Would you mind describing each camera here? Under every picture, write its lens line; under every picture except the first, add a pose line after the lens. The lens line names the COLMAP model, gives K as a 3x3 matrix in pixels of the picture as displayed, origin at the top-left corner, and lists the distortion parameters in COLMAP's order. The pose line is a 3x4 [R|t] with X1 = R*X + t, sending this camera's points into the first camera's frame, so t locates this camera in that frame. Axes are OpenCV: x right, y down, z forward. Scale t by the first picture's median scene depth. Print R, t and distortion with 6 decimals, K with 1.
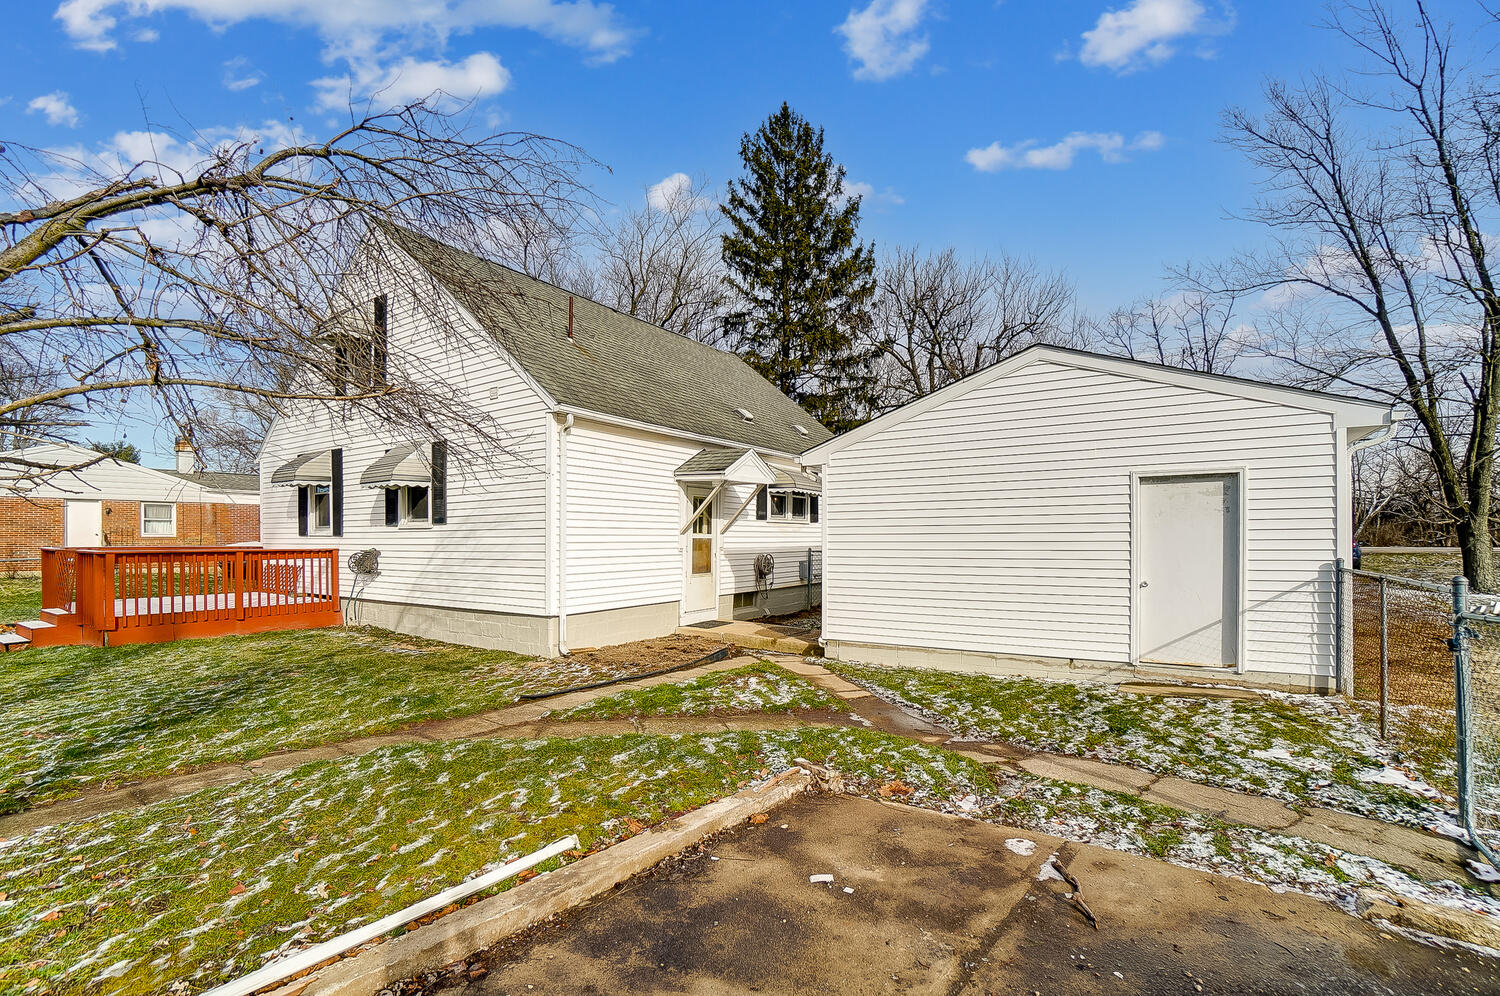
lens RADIAL K [[668.1, 0, 749.9], [0, 668.1, 532.4], [0, 0, 1]] dist [-0.002205, -0.000199]
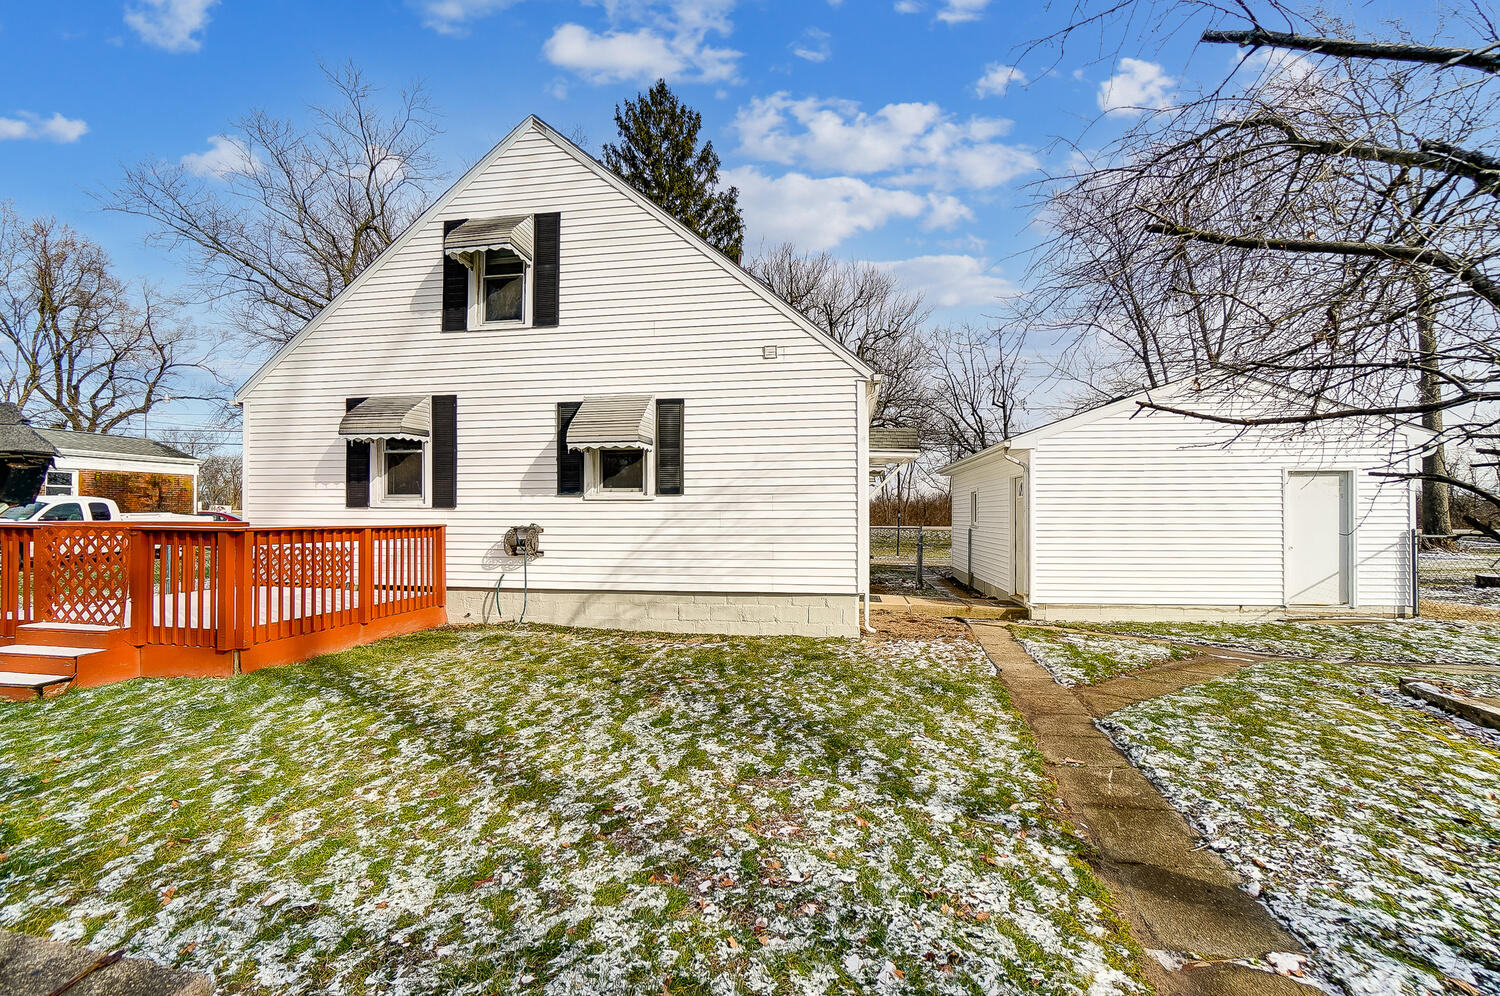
lens RADIAL K [[639.3, 0, 749.4], [0, 639.3, 521.0], [0, 0, 1]] dist [0.000483, 0.000131]
pose [[0.901233, 0.001972, 0.433330, -0.741609], [-0.008685, 0.999871, 0.013512, 0.009133], [-0.433248, -0.015941, 0.901134, 0.214516]]
